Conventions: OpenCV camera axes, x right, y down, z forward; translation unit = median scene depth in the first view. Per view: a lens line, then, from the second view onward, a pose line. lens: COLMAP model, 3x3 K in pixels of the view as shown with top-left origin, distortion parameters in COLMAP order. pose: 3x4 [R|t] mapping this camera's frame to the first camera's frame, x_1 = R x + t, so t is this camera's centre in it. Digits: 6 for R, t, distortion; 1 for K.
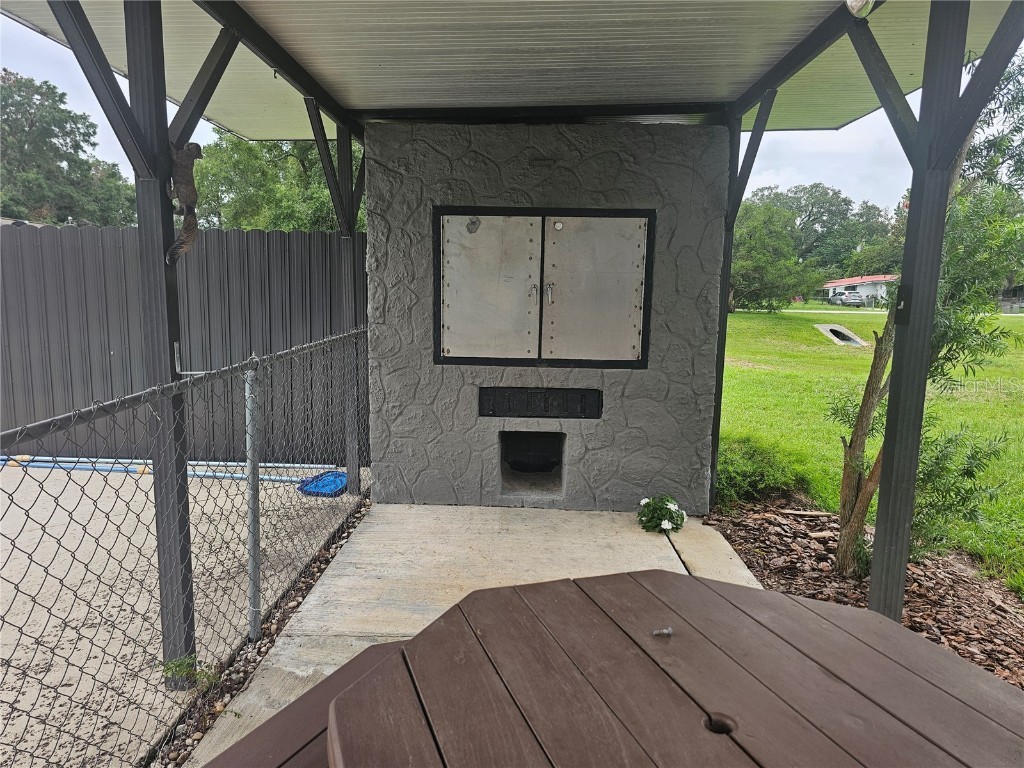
lens RADIAL K [[687.3, 0, 510.0], [0, 687.3, 387.4], [0, 0, 1]] dist [0.073368, -0.062946]
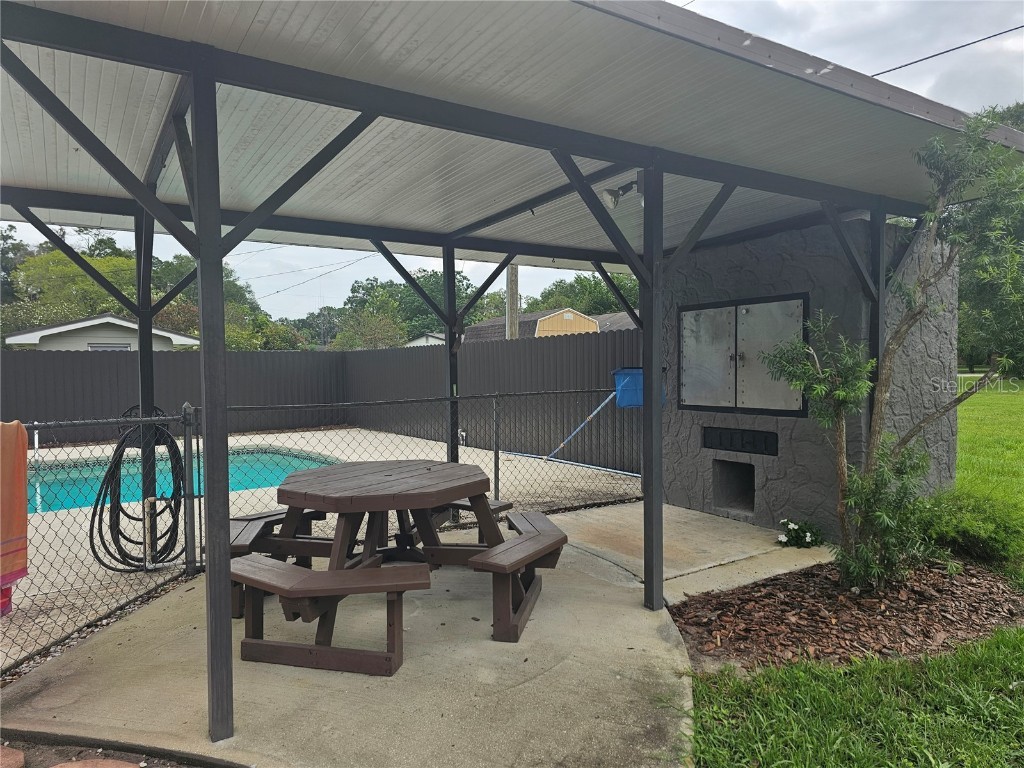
lens RADIAL K [[687.3, 0, 512.6], [0, 687.3, 386.4], [0, 0, 1]] dist [0.073368, -0.062946]
pose [[0.560723, -0.003529, -0.827996, 0.931302], [-0.095243, 0.993078, -0.068732, 0.053300], [0.822508, 0.117401, 0.556505, -0.135093]]
